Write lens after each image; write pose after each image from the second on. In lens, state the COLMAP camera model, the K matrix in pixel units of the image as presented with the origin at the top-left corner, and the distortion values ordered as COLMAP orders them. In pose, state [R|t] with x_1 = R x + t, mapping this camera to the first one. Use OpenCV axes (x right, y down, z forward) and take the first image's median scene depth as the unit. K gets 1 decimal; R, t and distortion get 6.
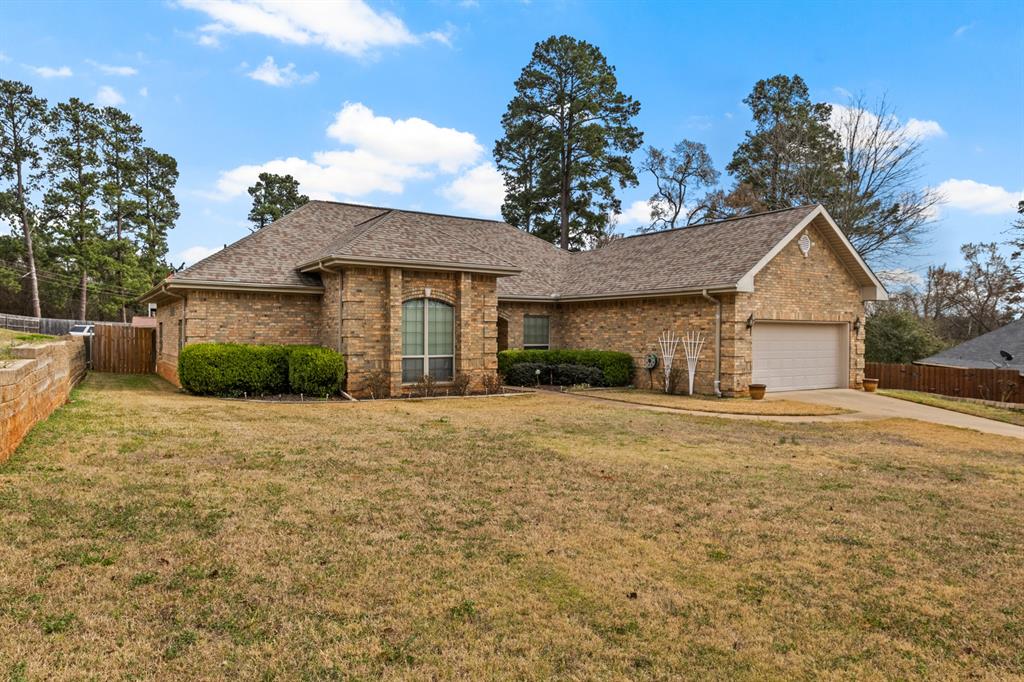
lens RADIAL K [[667.8, 0, 512.0], [0, 667.8, 341.0], [0, 0, 1]] dist [-0.001484, -0.000912]
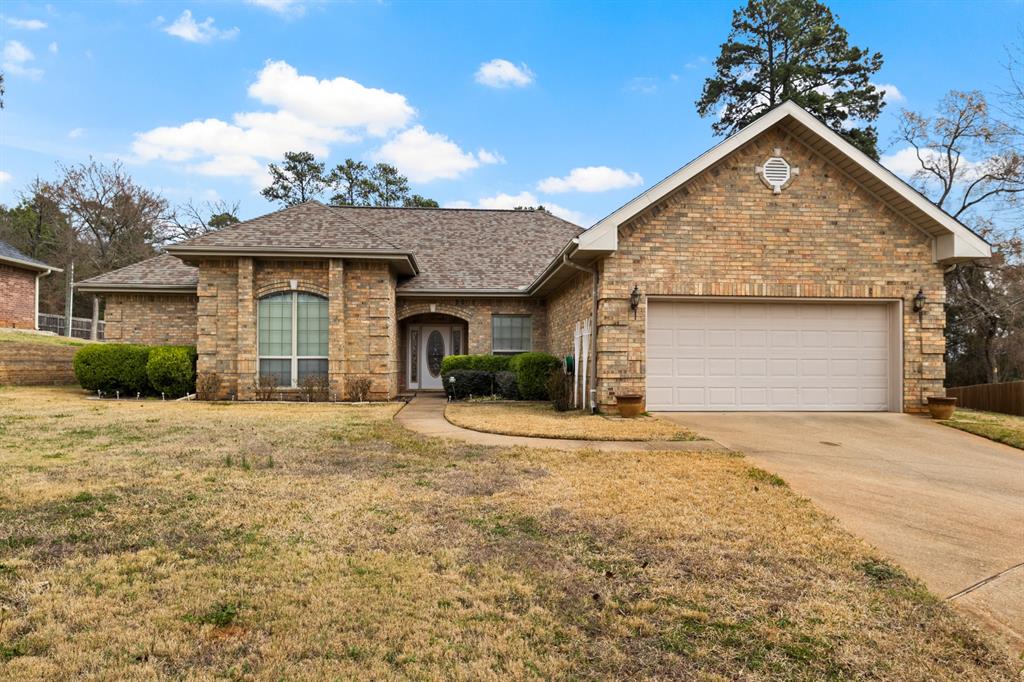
lens RADIAL K [[668.2, 0, 512.0], [0, 668.2, 363.7], [0, 0, 1]] dist [0.001596, -0.001057]
pose [[0.878957, -0.003356, -0.476889, 0.518931], [-0.004231, 0.999881, -0.014834, 0.041404], [0.476882, 0.015057, 0.878838, 0.346406]]
